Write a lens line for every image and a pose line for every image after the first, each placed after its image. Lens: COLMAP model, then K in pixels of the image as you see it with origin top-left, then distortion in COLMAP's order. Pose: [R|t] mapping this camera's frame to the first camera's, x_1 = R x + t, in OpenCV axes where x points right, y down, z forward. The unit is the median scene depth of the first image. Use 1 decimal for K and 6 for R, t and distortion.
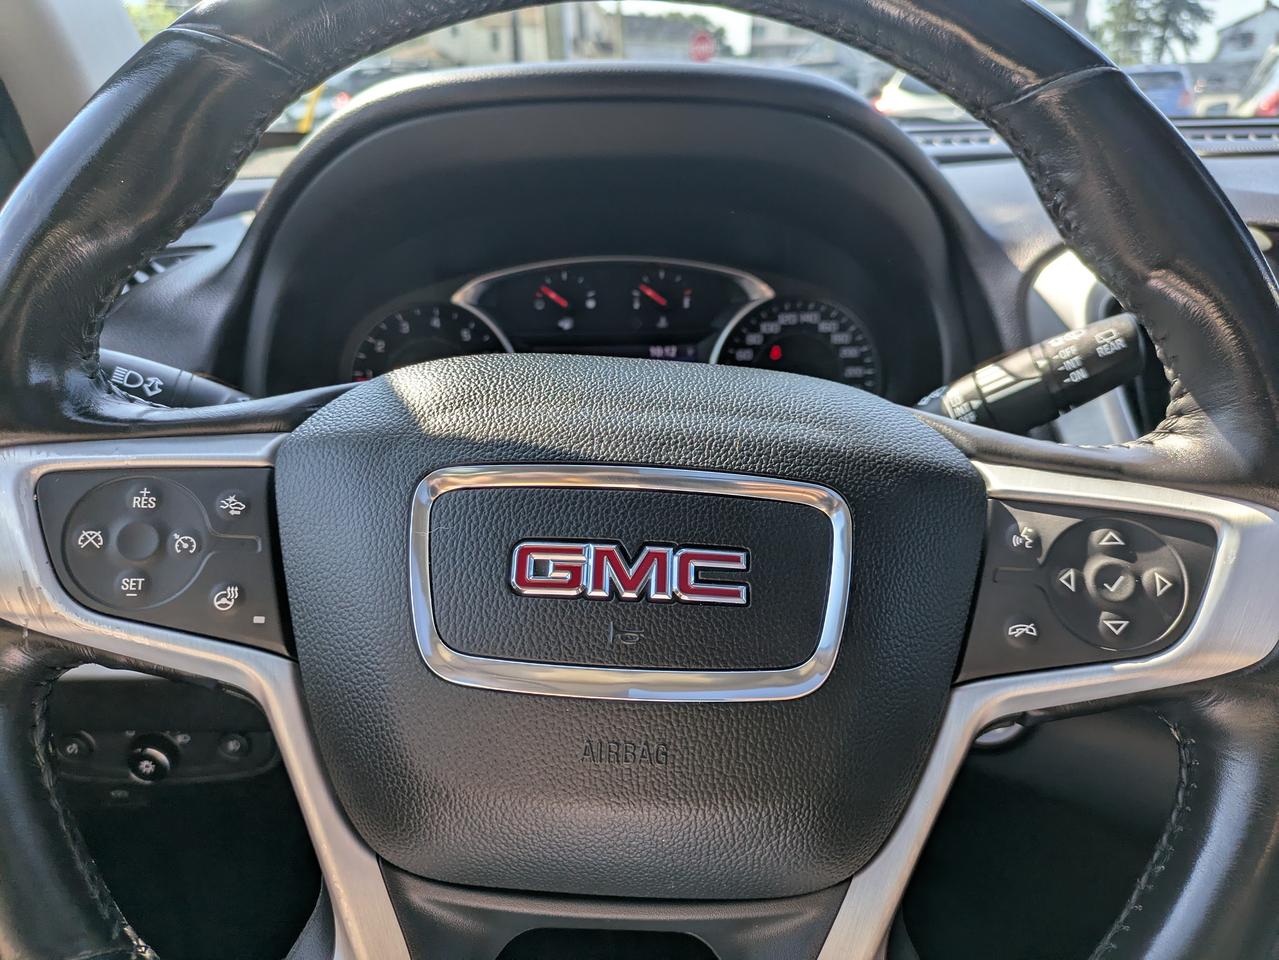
lens RADIAL K [[978.3, 0, 627.6], [0, 978.3, 510.2], [0, 0, 1]] dist [0.008495, 0.009852]
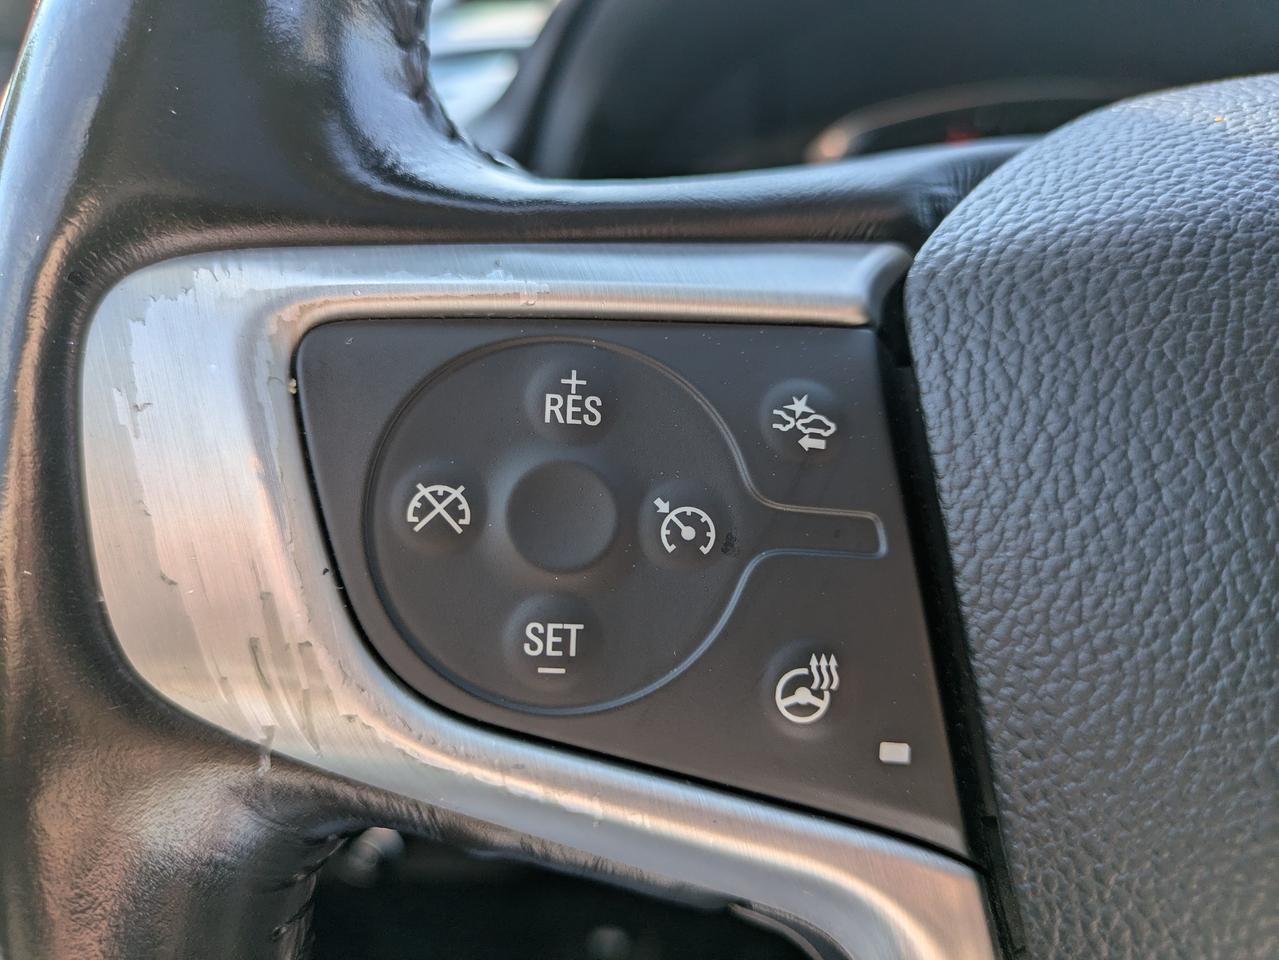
lens RADIAL K [[940.1, 0, 613.7], [0, 940.1, 513.8], [0, 0, 1]] dist [0.024641, -0.000798]
pose [[0.993494, 0.026518, -0.110750, -0.424307], [-0.023508, 0.999320, 0.028399, 0.019477], [0.111428, -0.025611, 0.993442, 0.635713]]
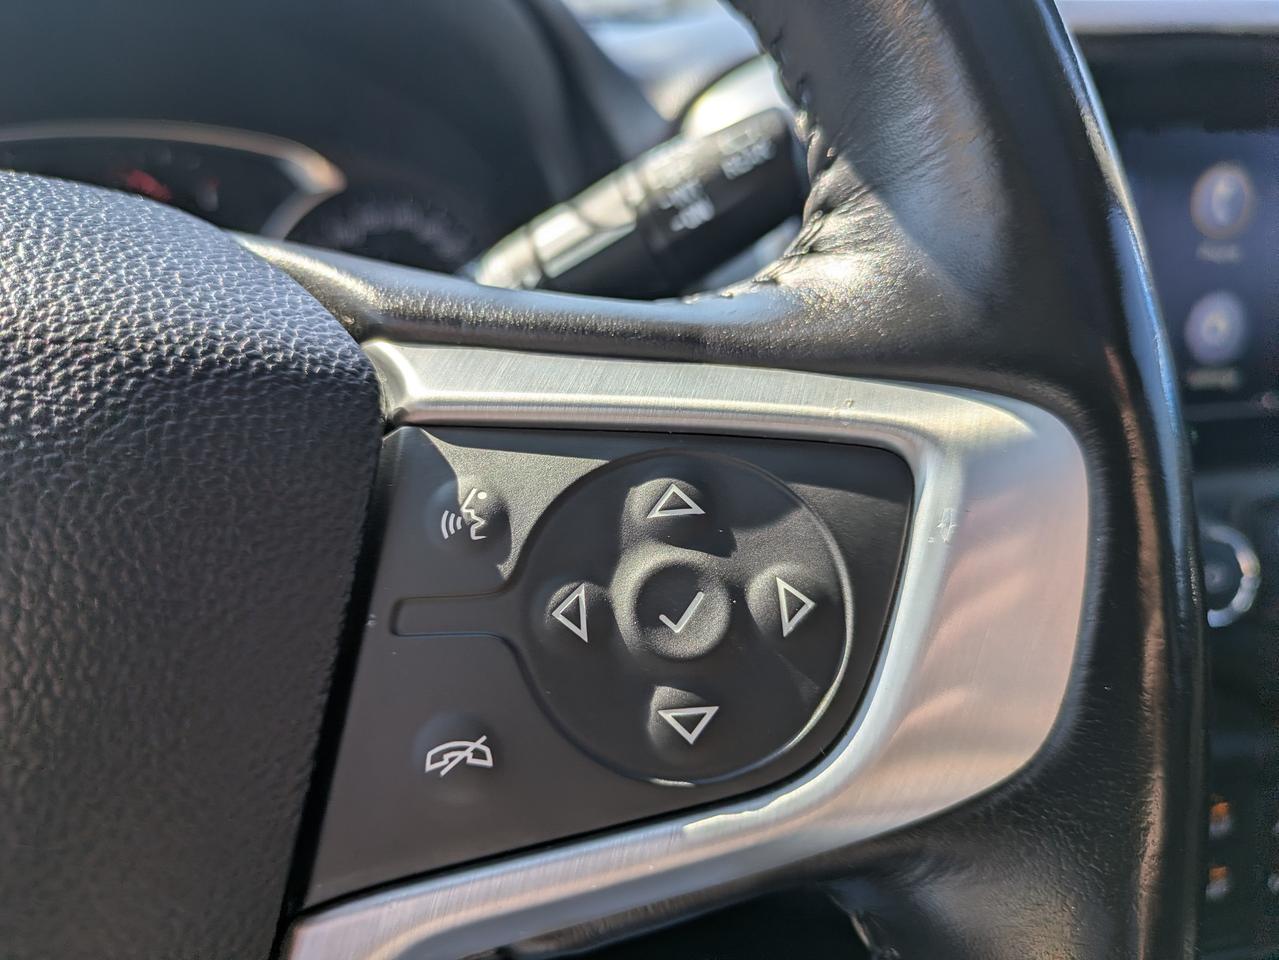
lens RADIAL K [[940.1, 0, 591.4], [0, 940.1, 534.0], [0, 0, 1]] dist [0.024641, -0.000798]
pose [[0.985456, -0.078838, 0.150536, 0.404221], [0.074307, 0.996603, 0.035499, 0.026308], [-0.152823, -0.023797, 0.987967, 0.627041]]
